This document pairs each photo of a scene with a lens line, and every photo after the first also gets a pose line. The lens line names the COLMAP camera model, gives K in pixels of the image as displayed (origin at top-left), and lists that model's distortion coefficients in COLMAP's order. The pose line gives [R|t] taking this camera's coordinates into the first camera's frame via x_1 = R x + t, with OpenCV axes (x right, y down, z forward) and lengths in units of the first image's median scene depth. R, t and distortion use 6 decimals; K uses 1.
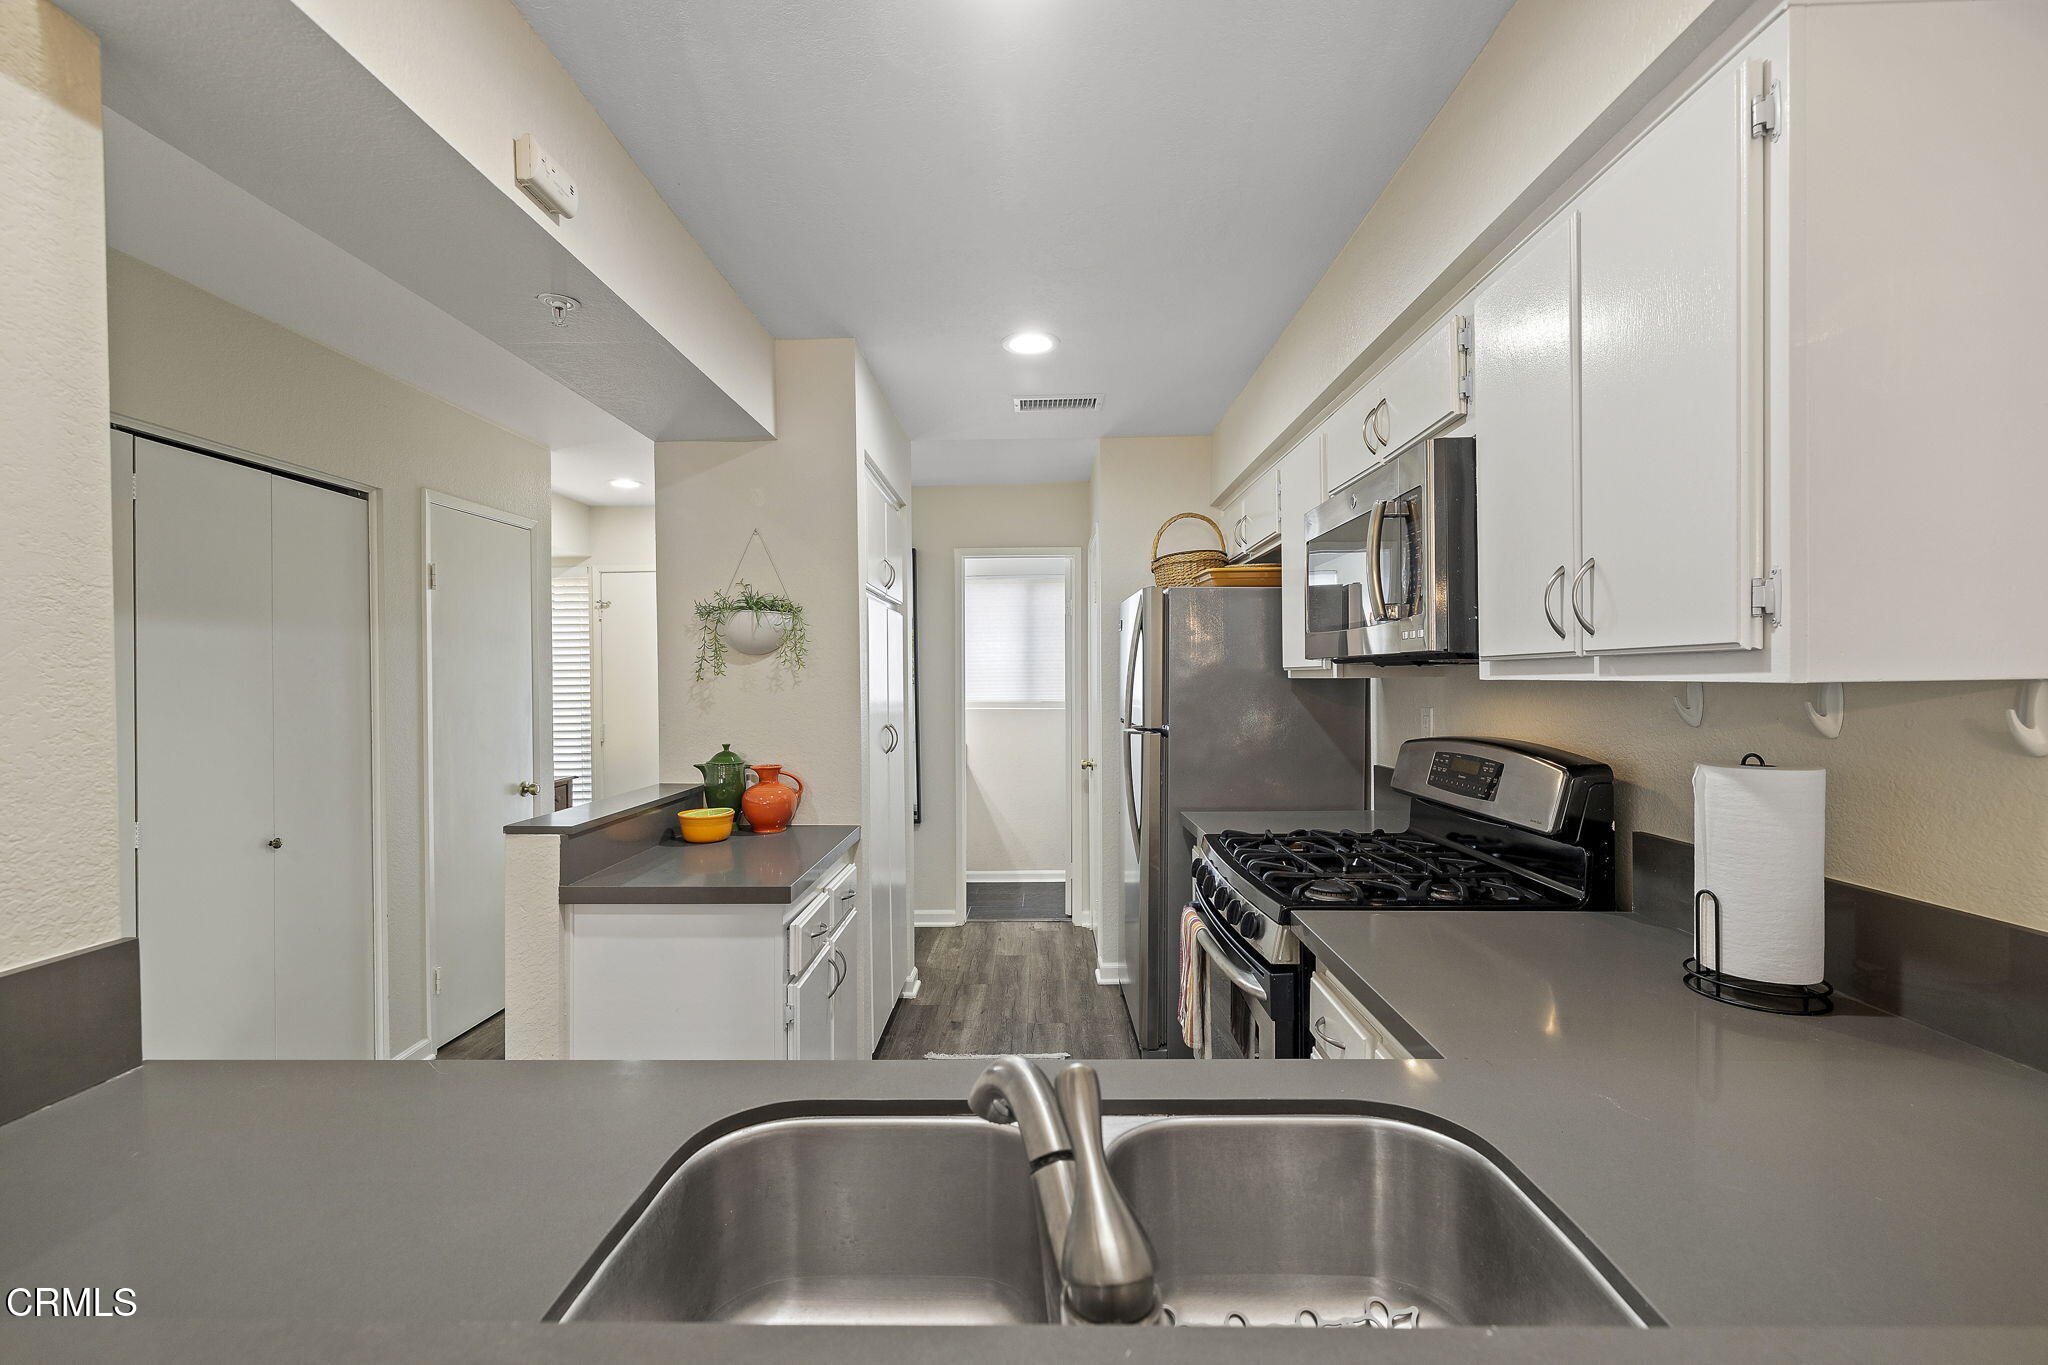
lens RADIAL K [[852.1, 0, 1022.9], [0, 852.1, 687.2], [0, 0, 1]] dist [-0.001854, 0.000499]
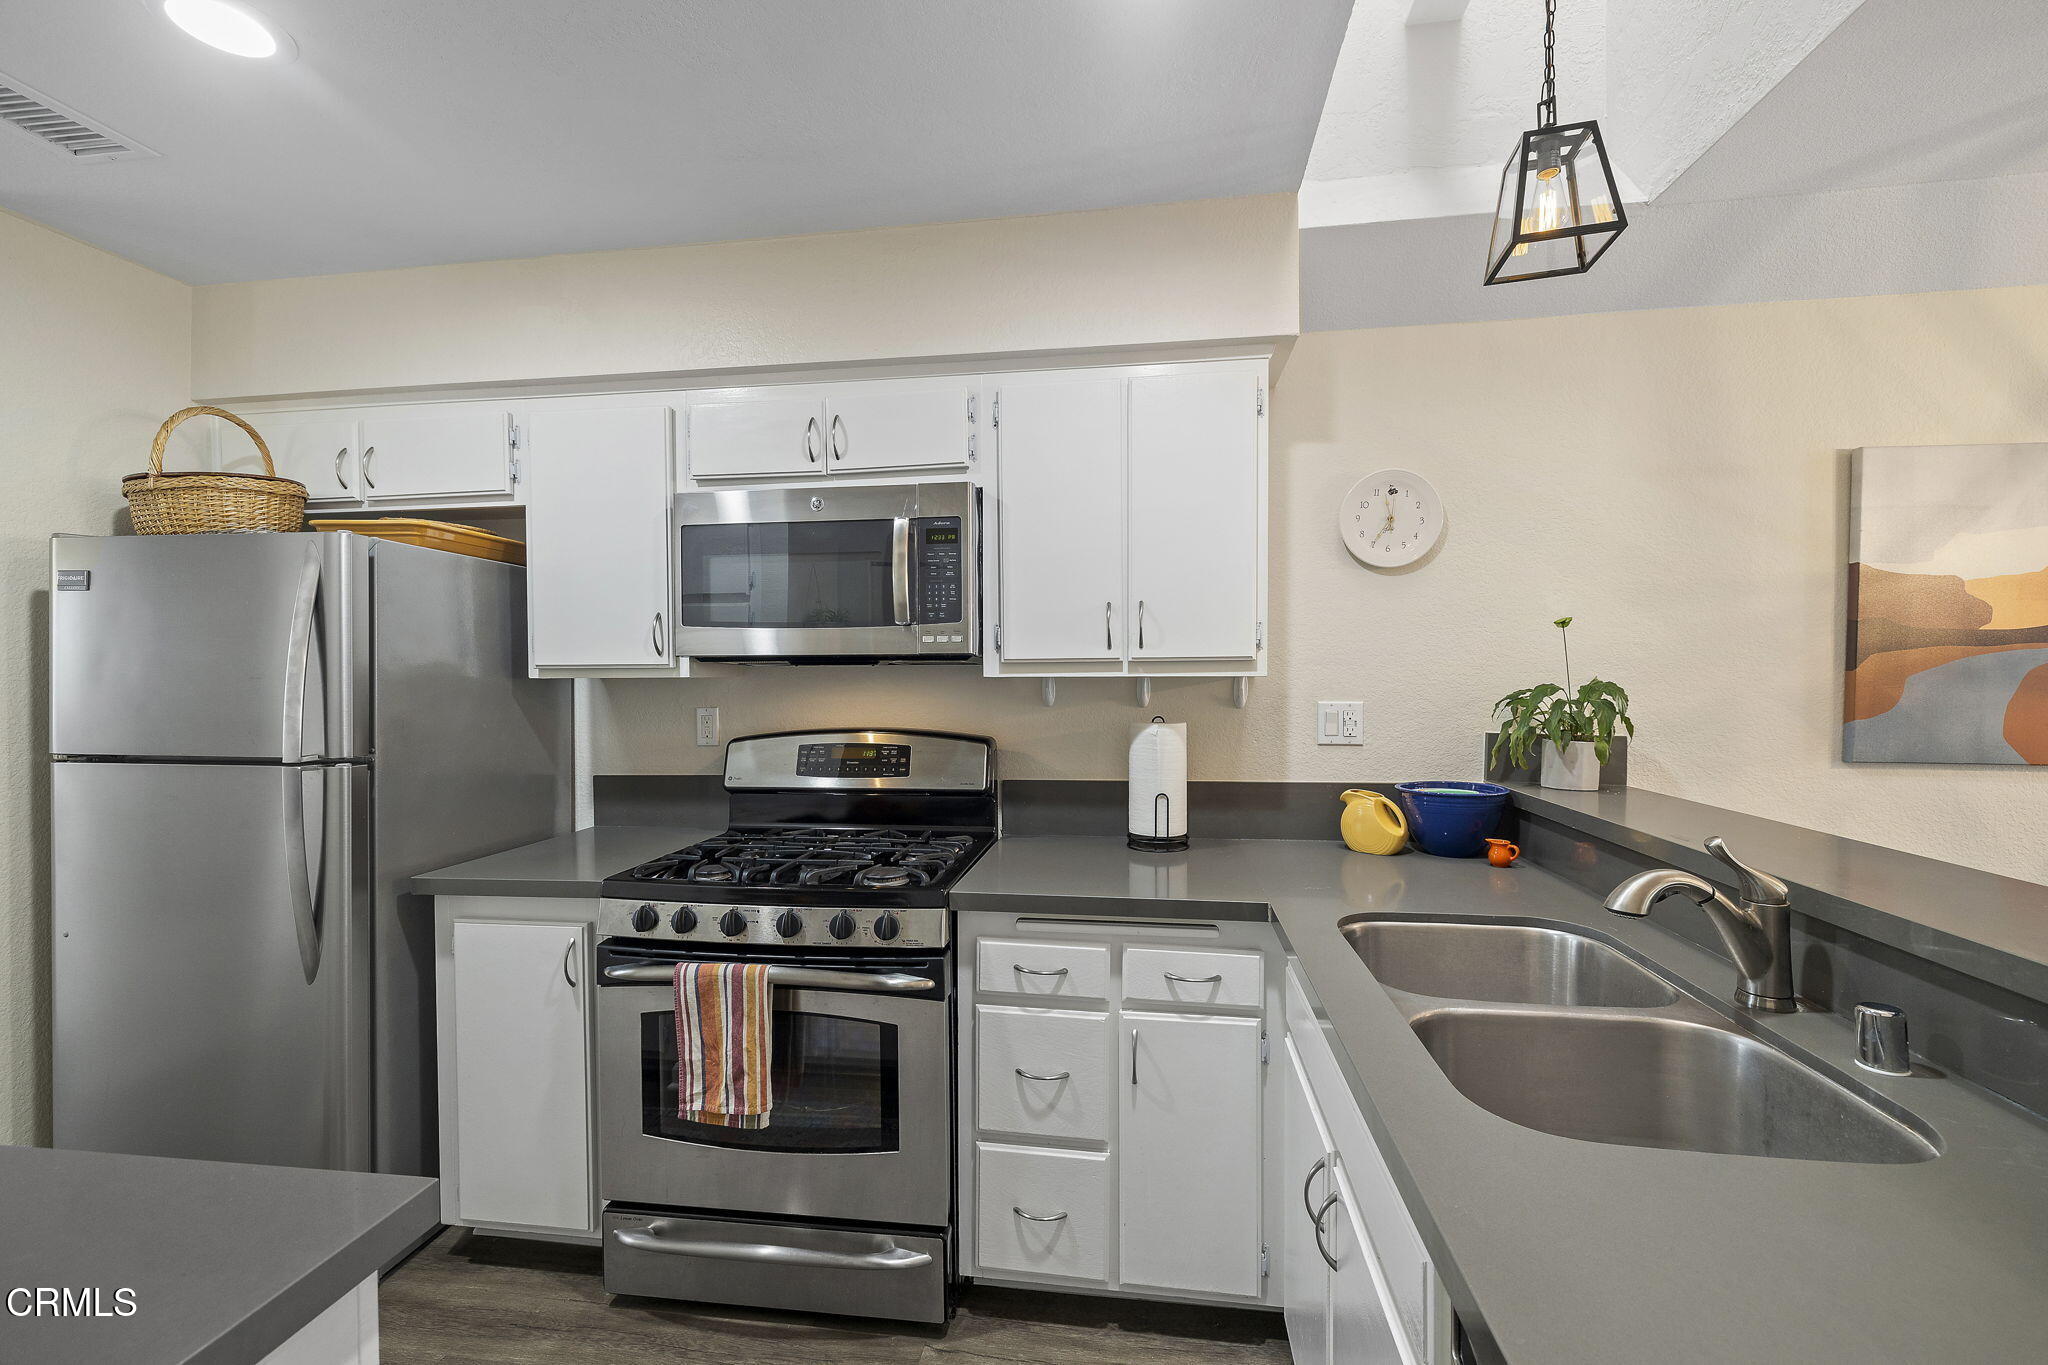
lens RADIAL K [[852.1, 0, 1022.9], [0, 852.1, 687.2], [0, 0, 1]] dist [-0.001854, 0.000499]
pose [[0.128871, -0.009839, 0.991613, -0.725463], [0.014772, 0.999859, 0.008001, -0.003256], [-0.991551, 0.013617, 0.128998, 0.765955]]
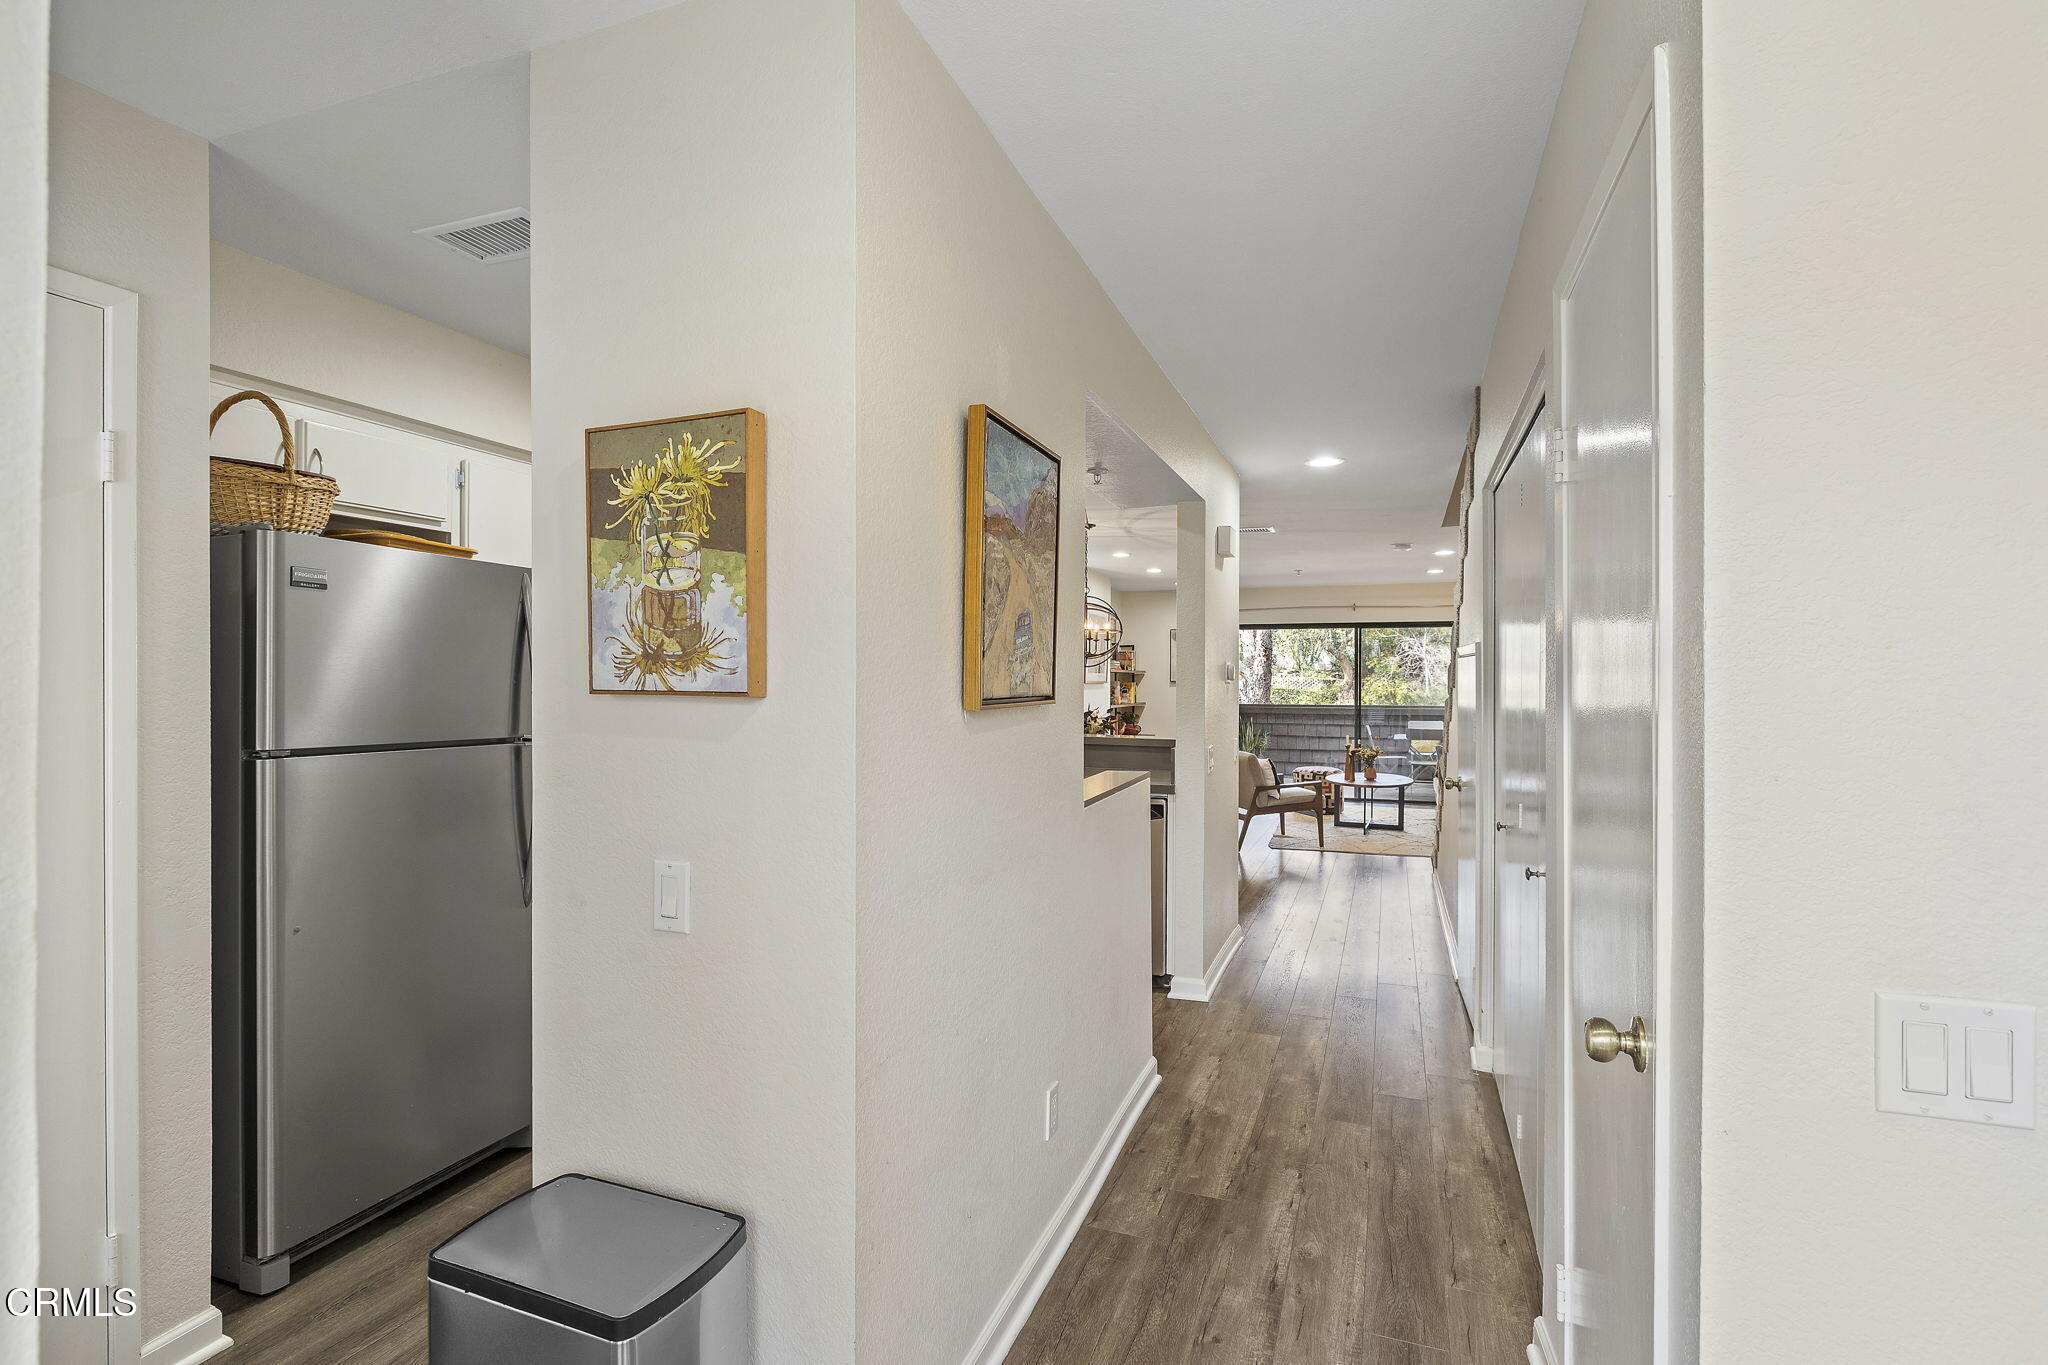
lens RADIAL K [[947.4, 0, 1020.4], [0, 947.4, 663.2], [0, 0, 1]] dist [-0.001894, 0.000135]
pose [[-0.938236, 0.010807, 0.345828, -1.134871], [0.006378, 0.999882, -0.013943, -0.014022], [-0.345938, -0.010876, -0.938194, 3.112045]]
